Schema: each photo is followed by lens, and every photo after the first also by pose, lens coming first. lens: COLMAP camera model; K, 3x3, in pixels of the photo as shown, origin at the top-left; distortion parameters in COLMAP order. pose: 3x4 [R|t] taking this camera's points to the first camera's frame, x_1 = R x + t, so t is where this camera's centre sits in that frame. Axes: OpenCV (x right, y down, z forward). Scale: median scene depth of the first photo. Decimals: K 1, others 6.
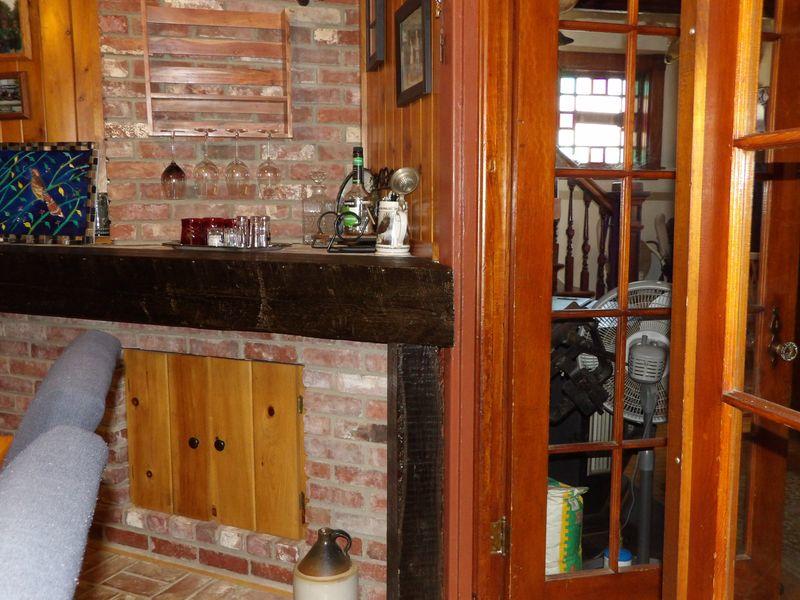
lens RADIAL K [[813.7, 0, 396.6], [0, 813.7, 312.6], [0, 0, 1]] dist [-0.015704, 0.094402]
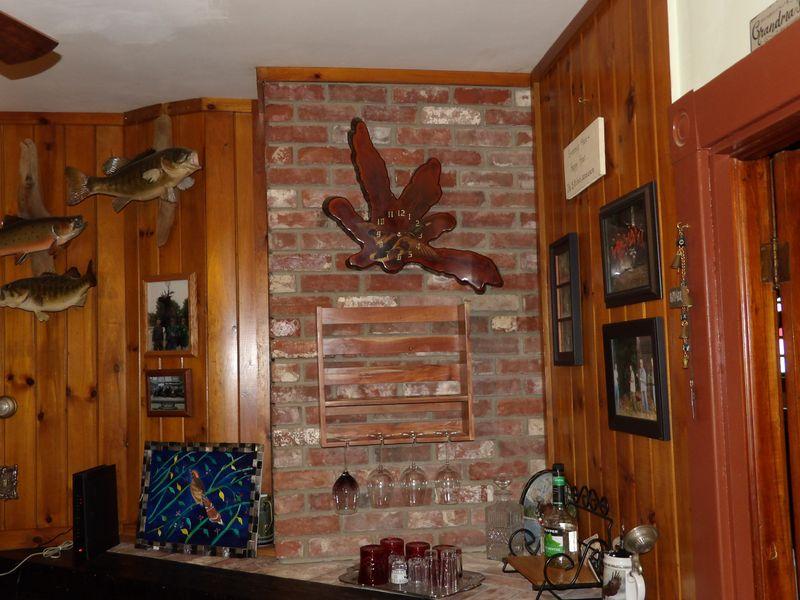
lens RADIAL K [[813.7, 0, 396.6], [0, 813.7, 312.6], [0, 0, 1]] dist [-0.015704, 0.094402]
pose [[0.993773, -0.030401, -0.107200, -0.109138], [0.009632, 0.981898, -0.189165, -0.178394], [0.111010, 0.186955, 0.976076, 0.078868]]
